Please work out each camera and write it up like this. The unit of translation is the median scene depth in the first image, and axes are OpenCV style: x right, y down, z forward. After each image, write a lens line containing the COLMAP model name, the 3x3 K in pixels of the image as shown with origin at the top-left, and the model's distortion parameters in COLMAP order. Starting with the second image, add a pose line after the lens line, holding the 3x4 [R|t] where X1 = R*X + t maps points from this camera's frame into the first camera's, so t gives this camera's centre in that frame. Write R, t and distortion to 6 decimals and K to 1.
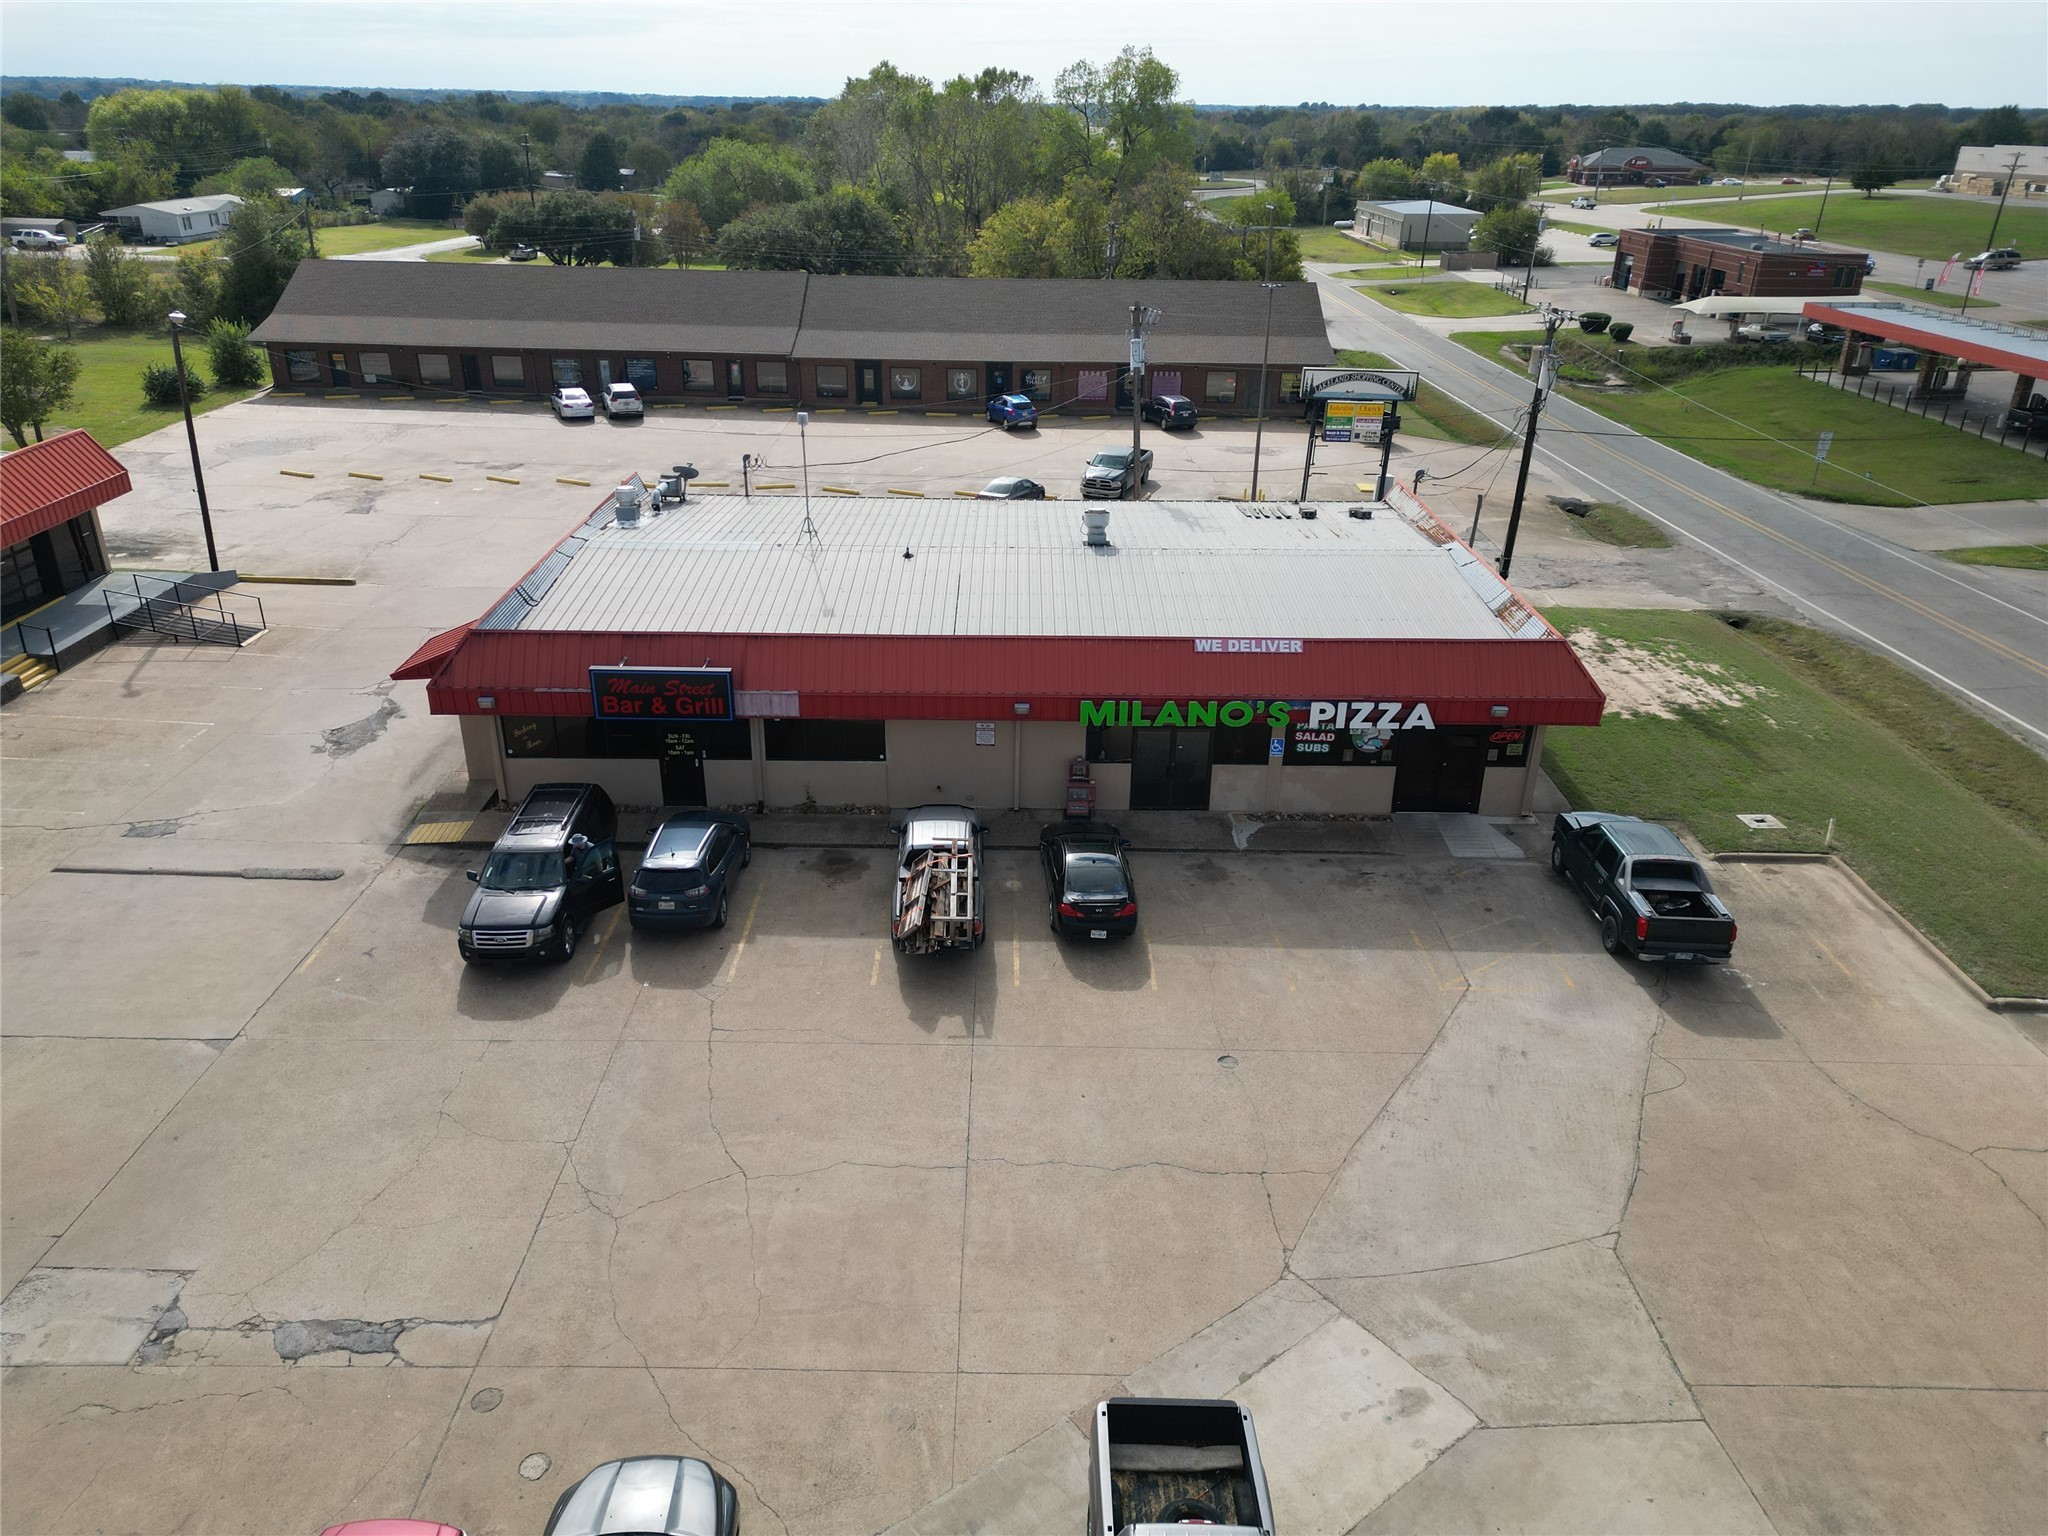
lens RADIAL K [[1430.1, 0, 1019.3], [0, 1430.1, 763.1], [0, 0, 1]] dist [0.066549, -0.051980]
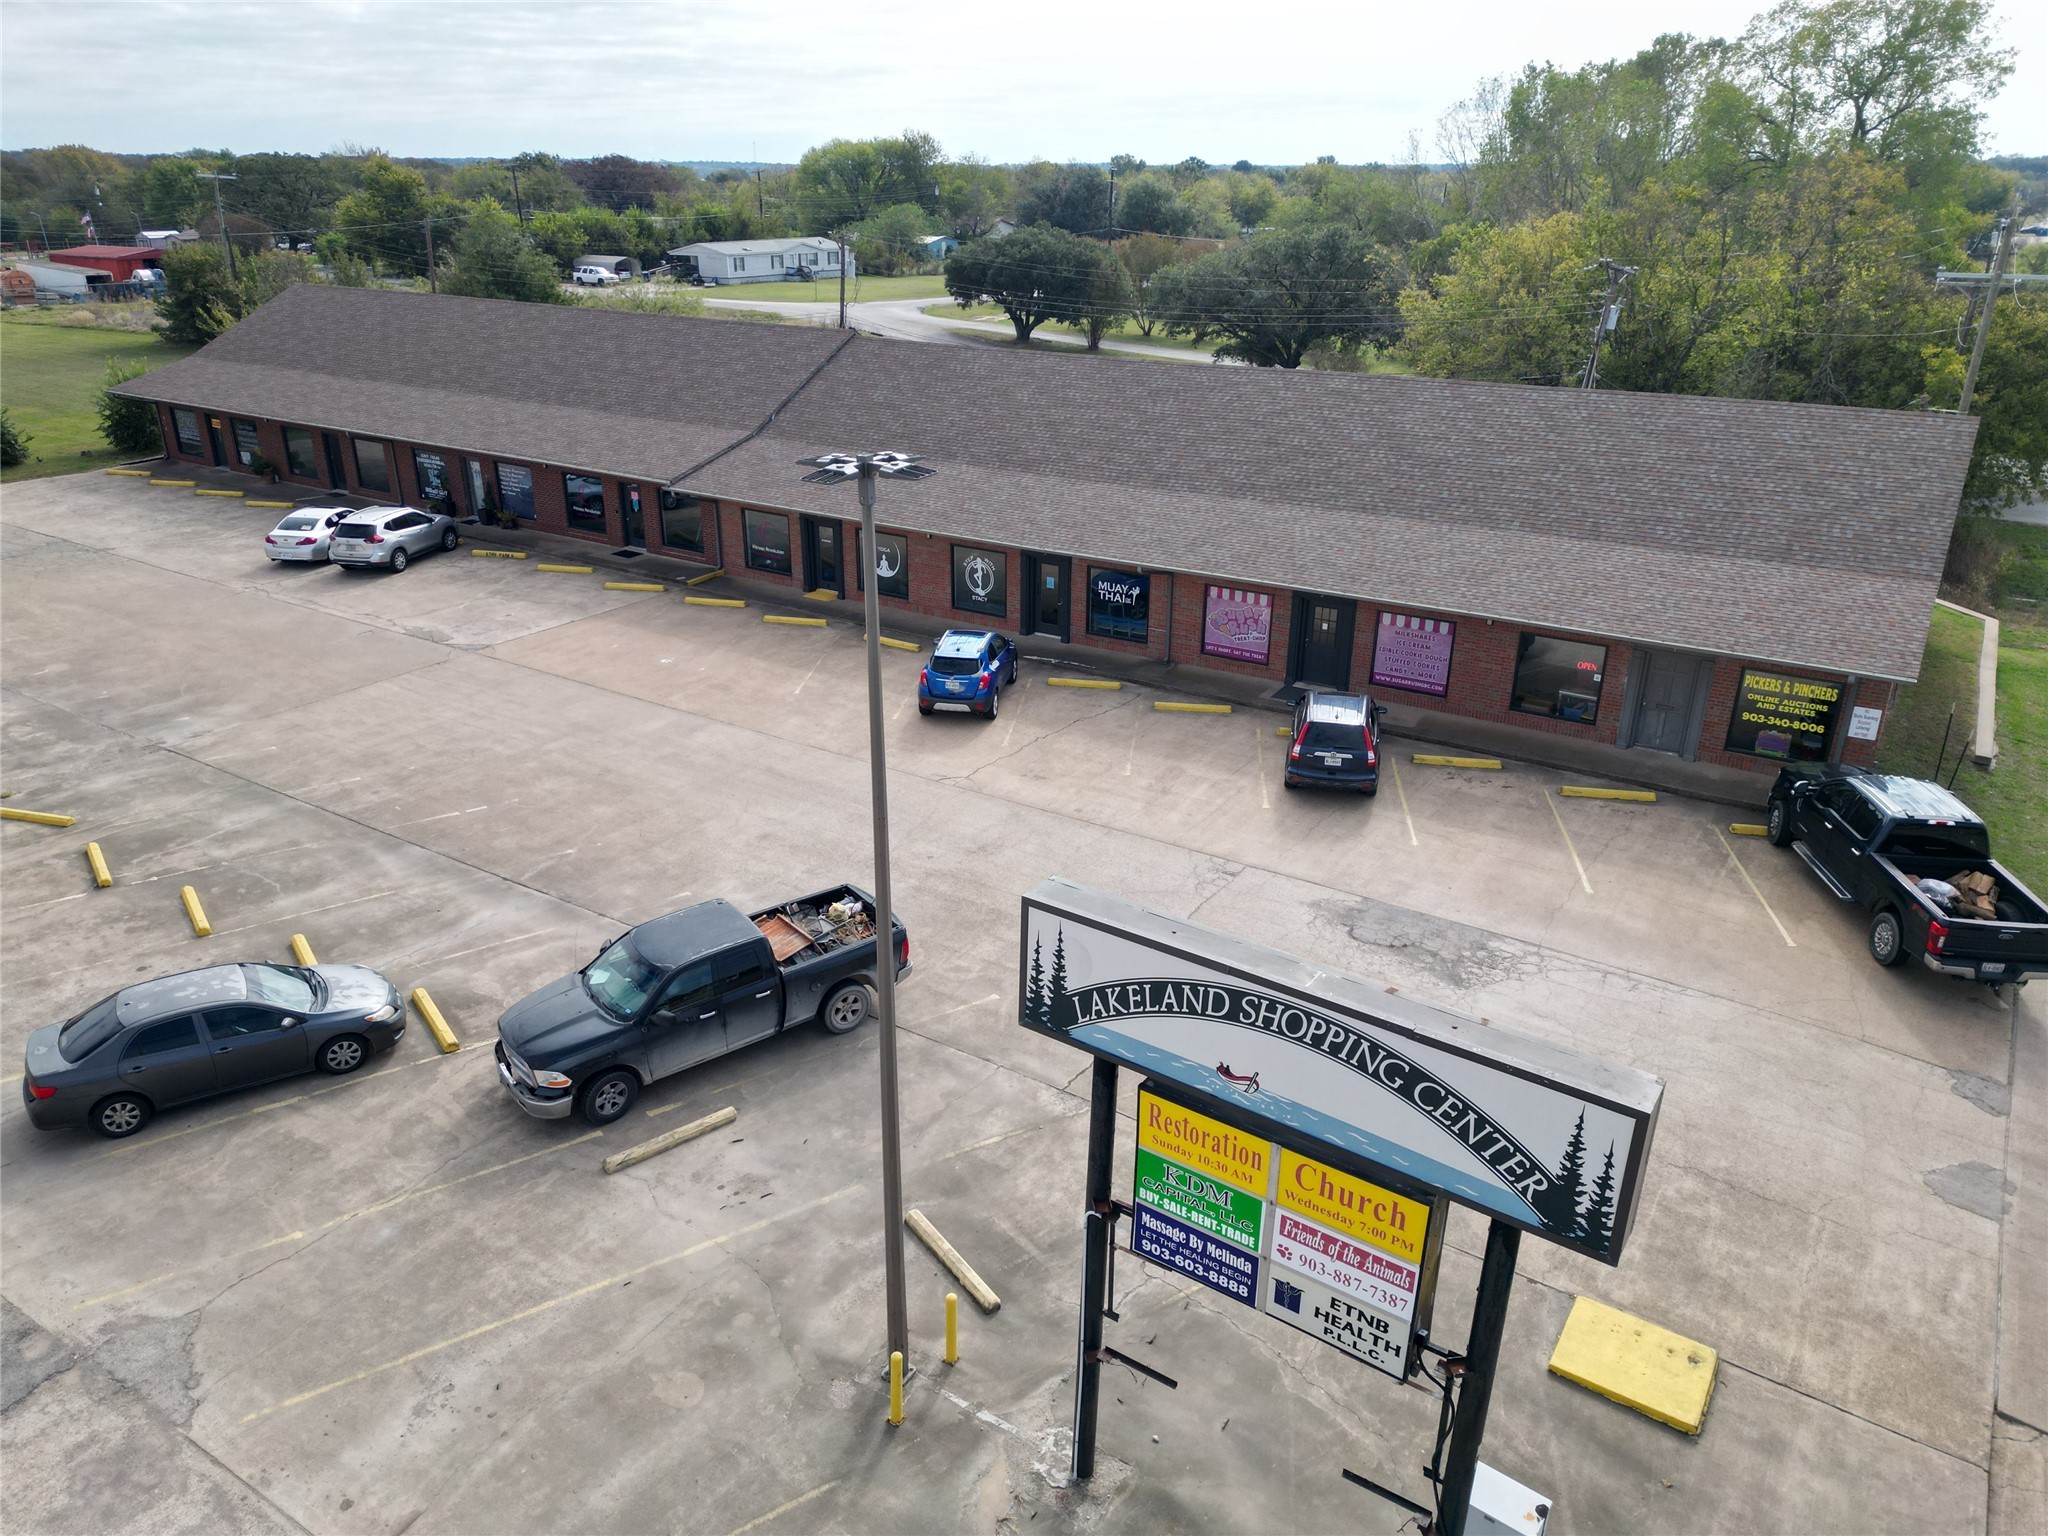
lens RADIAL K [[1426.8, 0, 1019.9], [0, 1426.8, 763.4], [0, 0, 1]] dist [0.081652, -0.075613]
pose [[0.842086, 0.194734, -0.502962, 0.372888], [-0.215048, 0.976438, 0.018006, -0.378601], [0.494617, 0.092998, 0.864121, 1.070305]]
